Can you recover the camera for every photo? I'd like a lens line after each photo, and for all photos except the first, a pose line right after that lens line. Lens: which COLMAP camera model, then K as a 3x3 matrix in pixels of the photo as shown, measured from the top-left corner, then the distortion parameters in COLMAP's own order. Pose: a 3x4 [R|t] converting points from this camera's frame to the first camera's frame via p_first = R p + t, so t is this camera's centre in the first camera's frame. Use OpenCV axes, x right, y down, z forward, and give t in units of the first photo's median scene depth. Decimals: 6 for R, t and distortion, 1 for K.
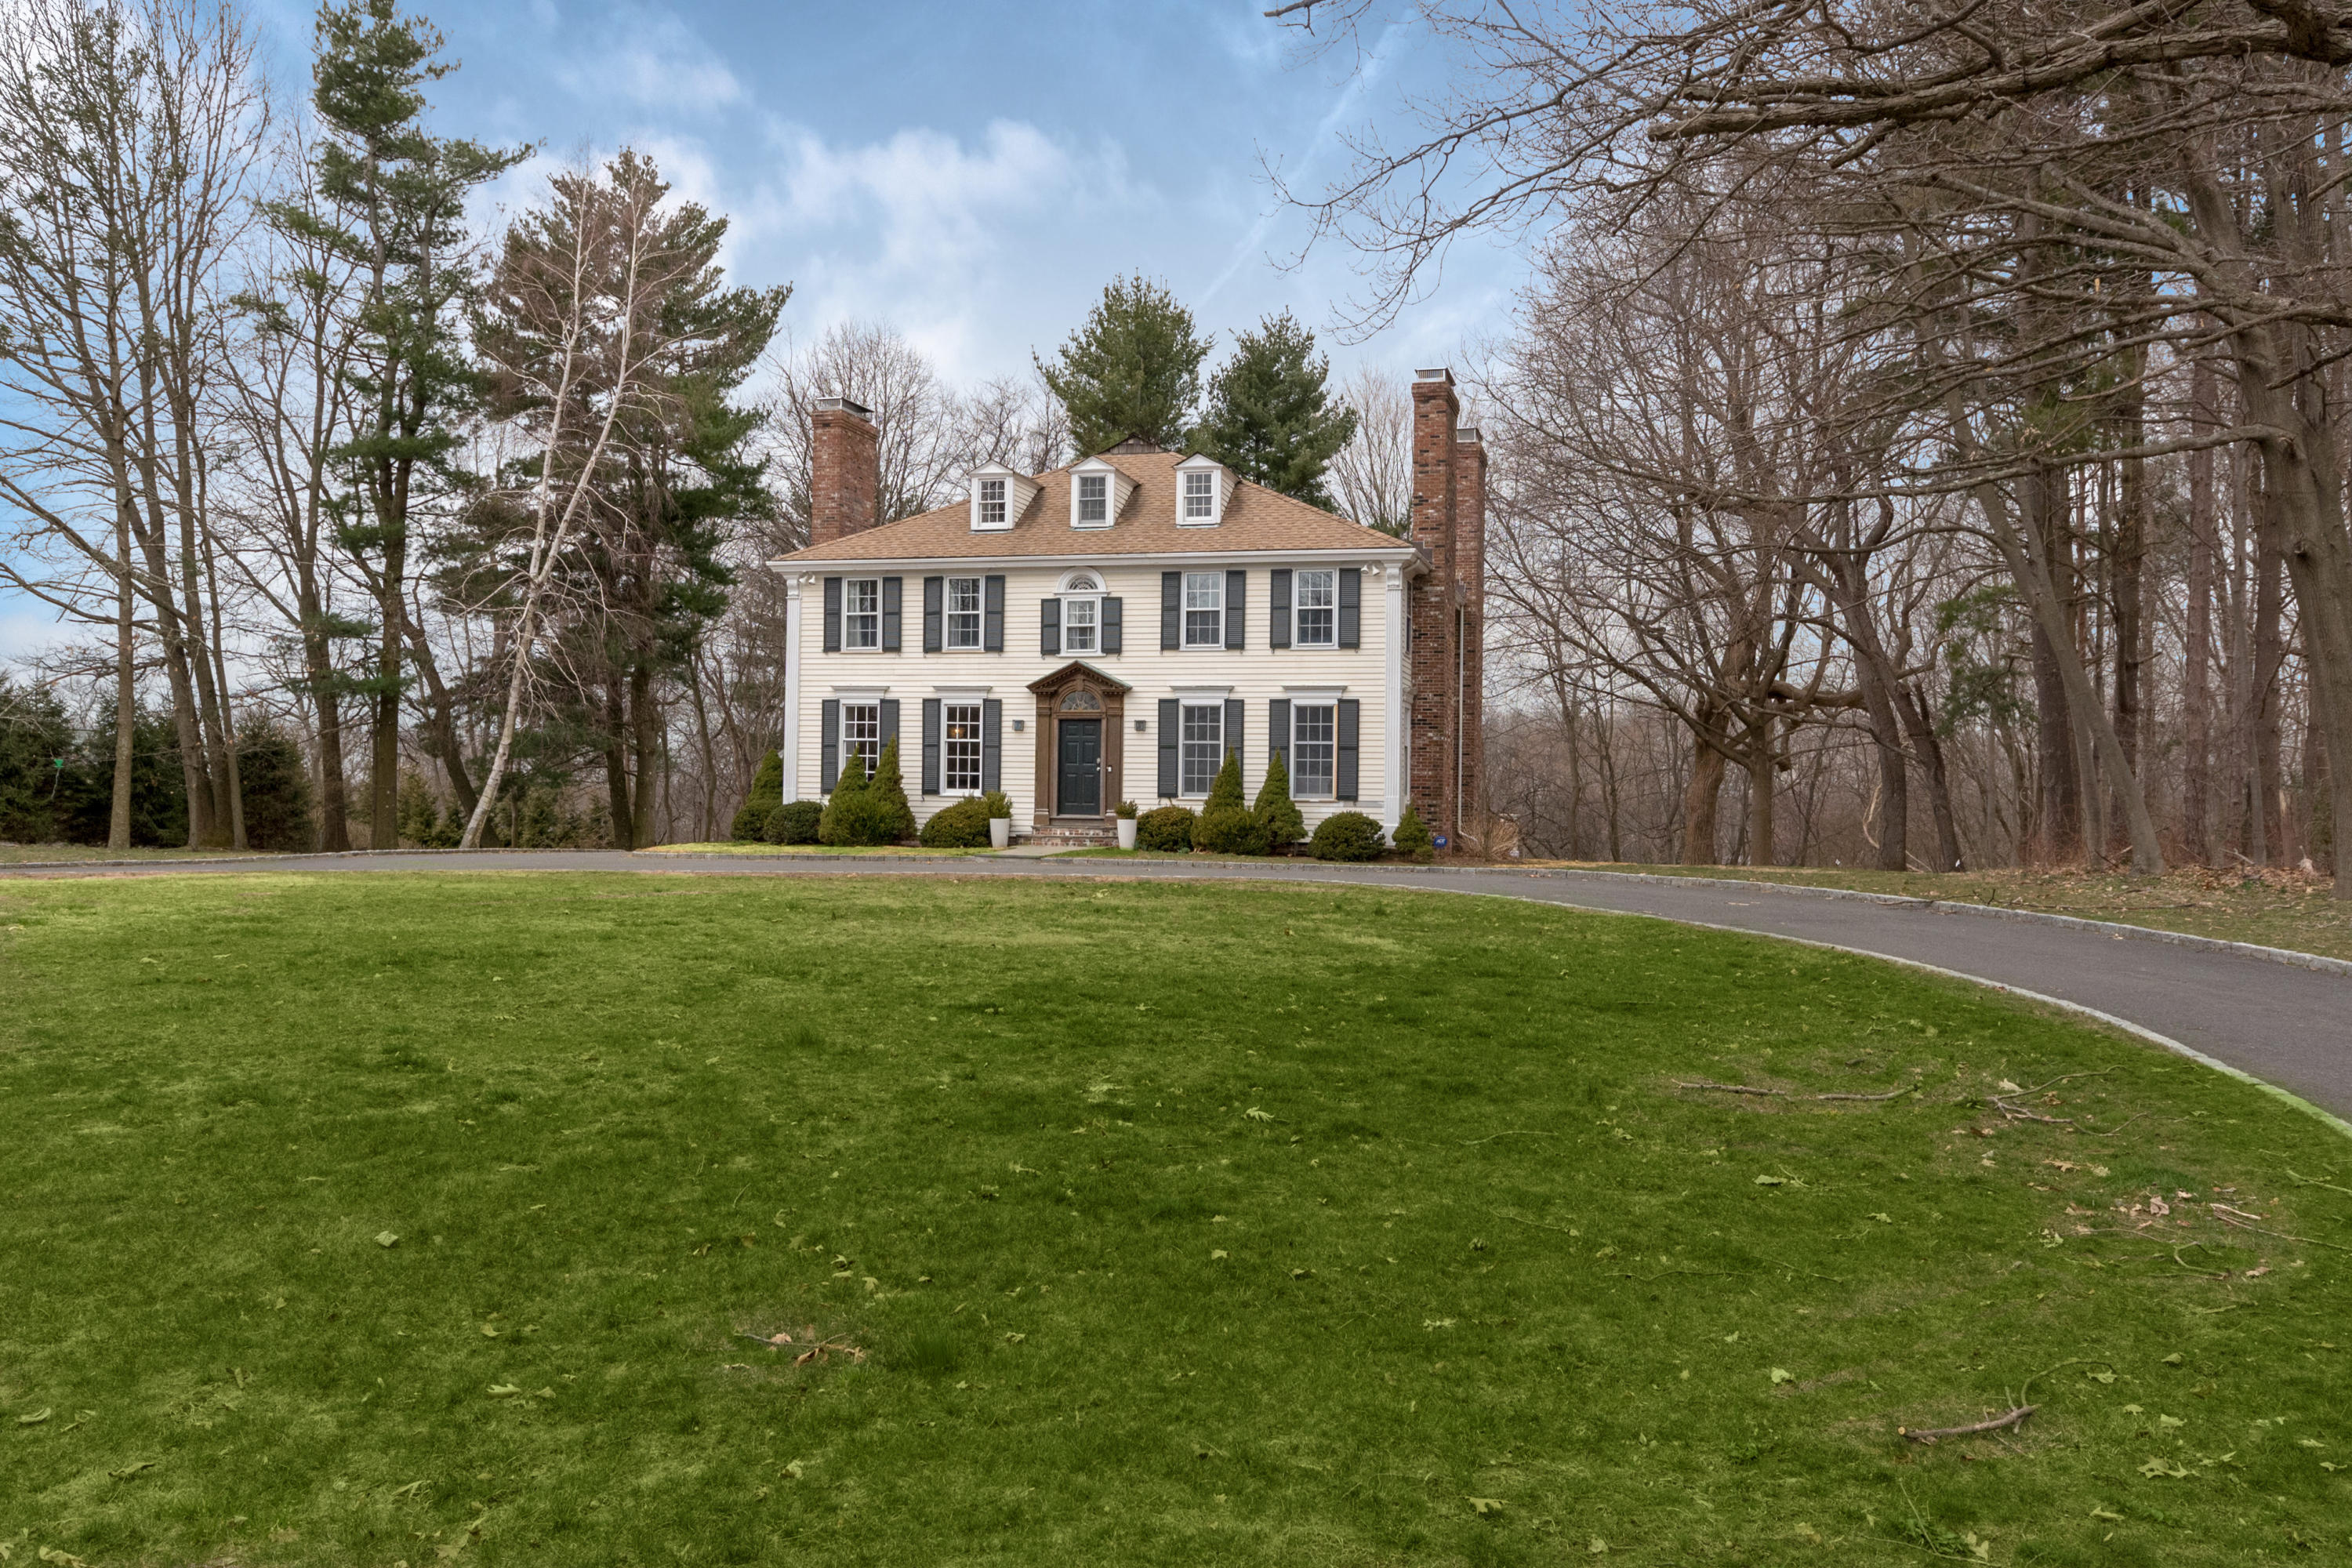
lens RADIAL K [[1840.4, 0, 1177.7], [0, 1840.4, 801.5], [0, 0, 1]] dist [-0.032512, 0.009113]
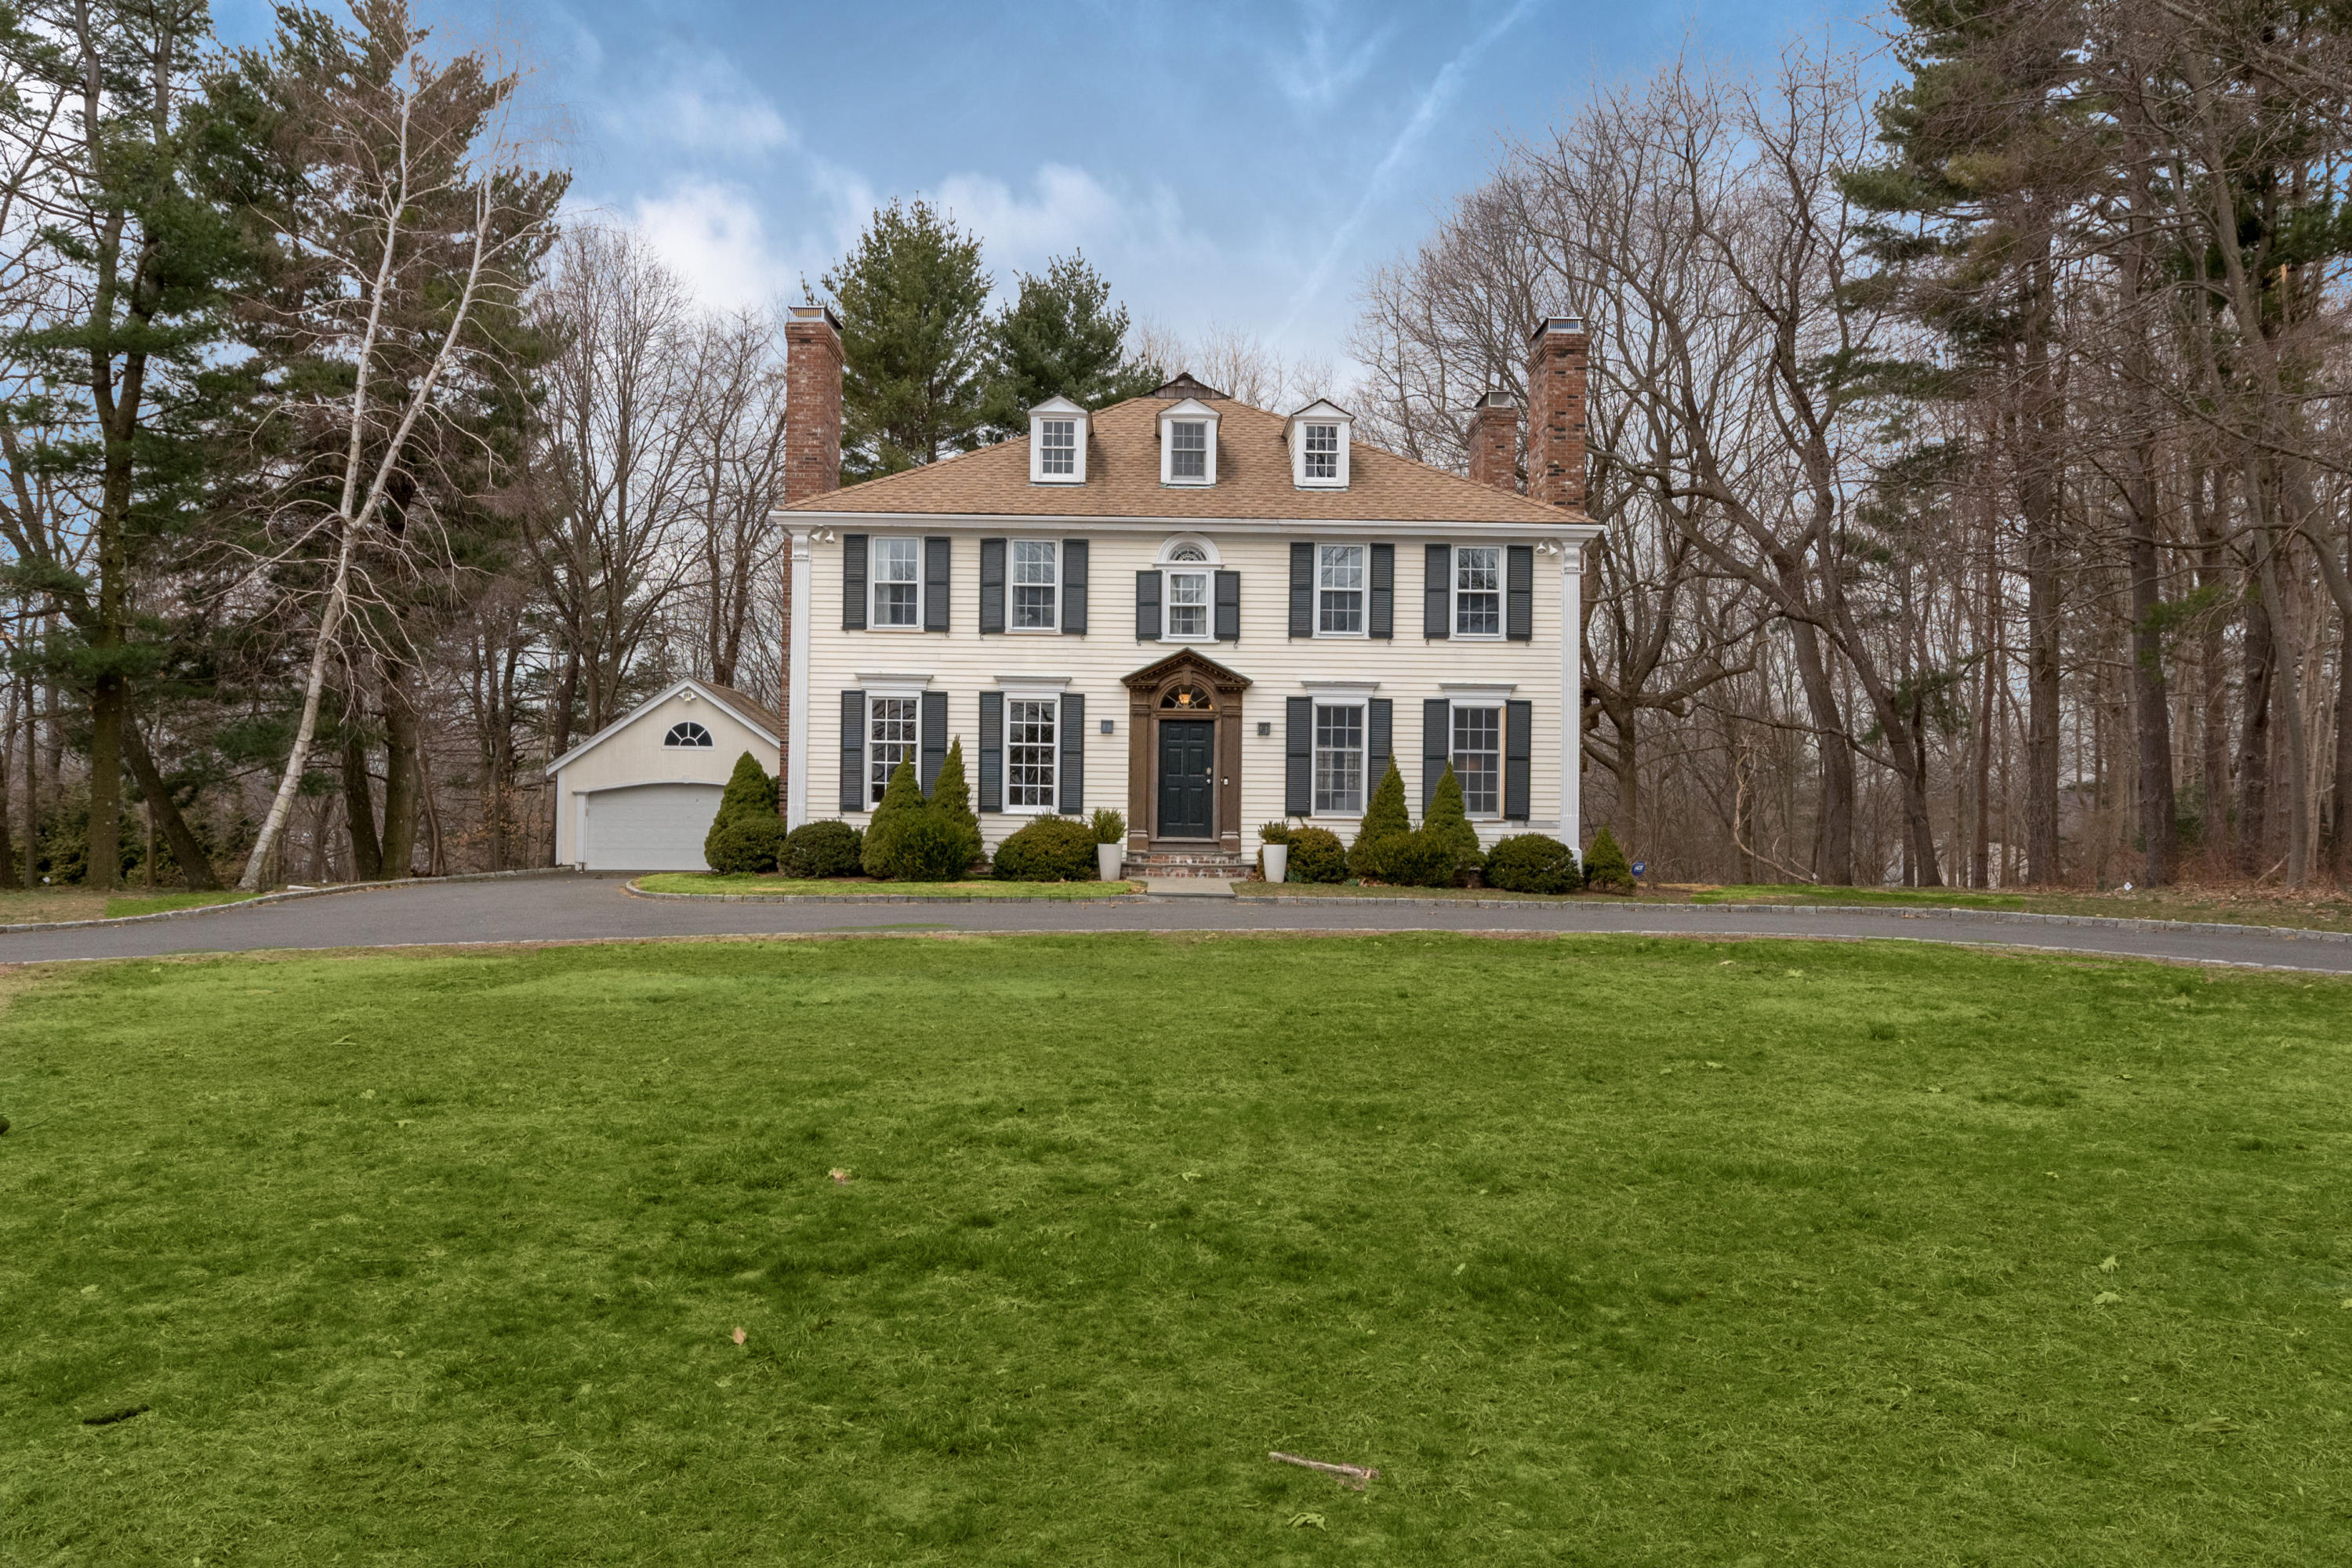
lens RADIAL K [[1947.3, 0, 1174.1], [0, 1947.3, 775.0], [0, 0, 1]] dist [-0.009550, -0.003881]
pose [[0.965788, 0.003299, 0.259313, -0.278005], [-0.000733, 0.999950, -0.009993, -0.011634], [-0.259332, 0.009461, 0.965742, 0.168963]]
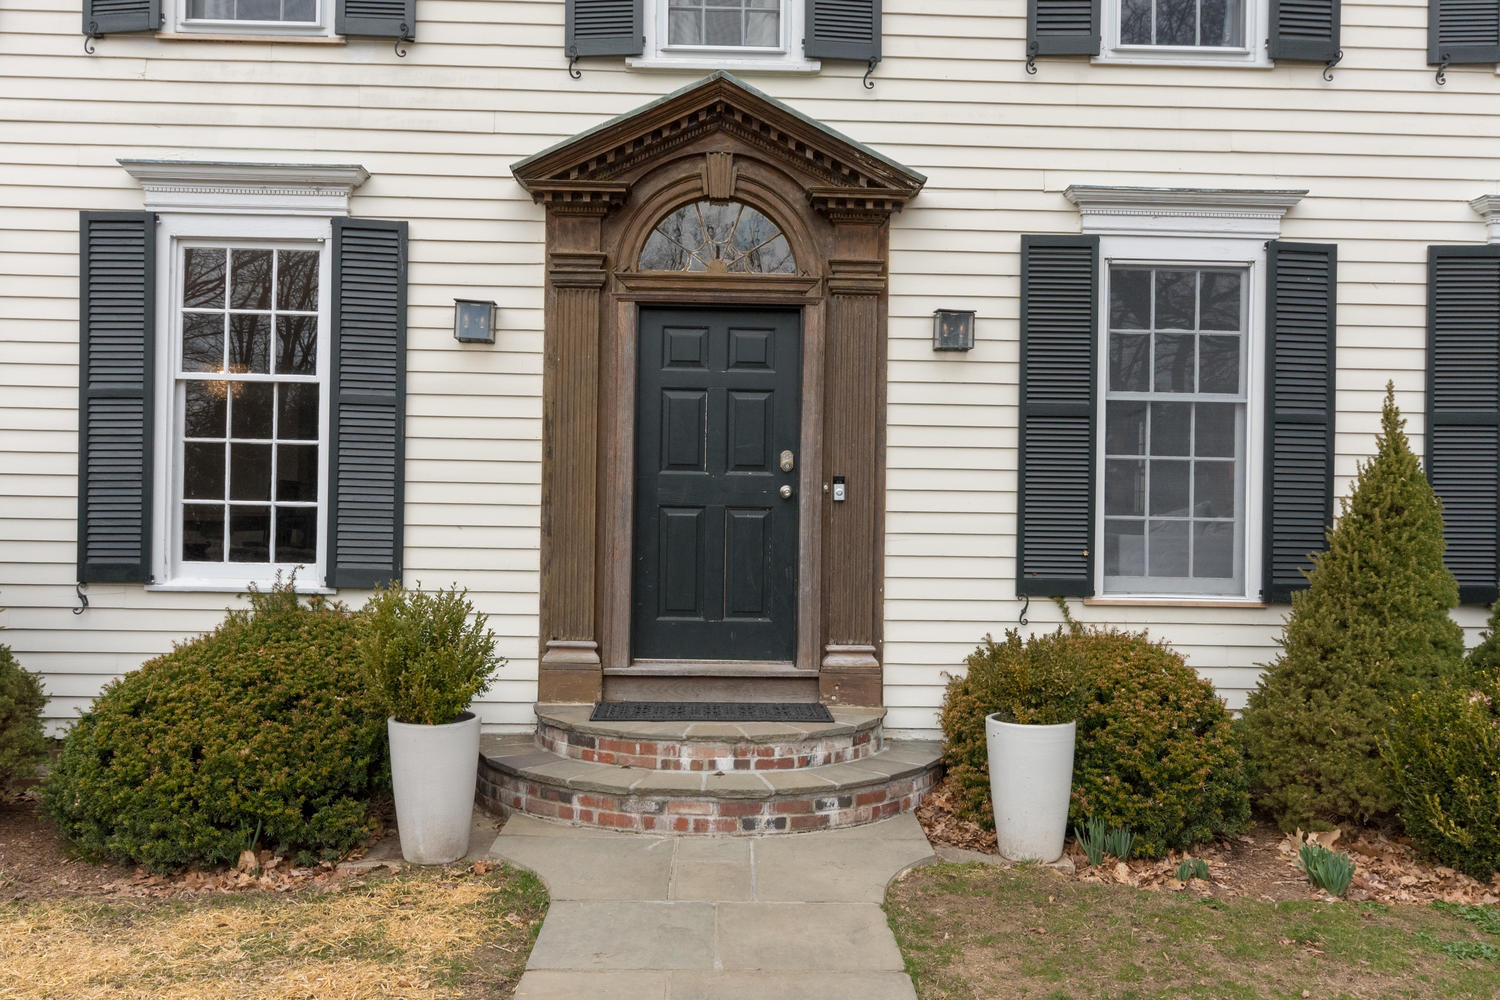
lens RADIAL K [[1241.9, 0, 747.6], [0, 1241.9, 500.2], [0, 0, 1]] dist [-0.009550, -0.003881]
pose [[0.961660, 0.000095, 0.274244, -0.097405], [-0.002925, 0.999947, 0.009913, -0.017726], [-0.274229, -0.010335, 0.961609, 0.815386]]
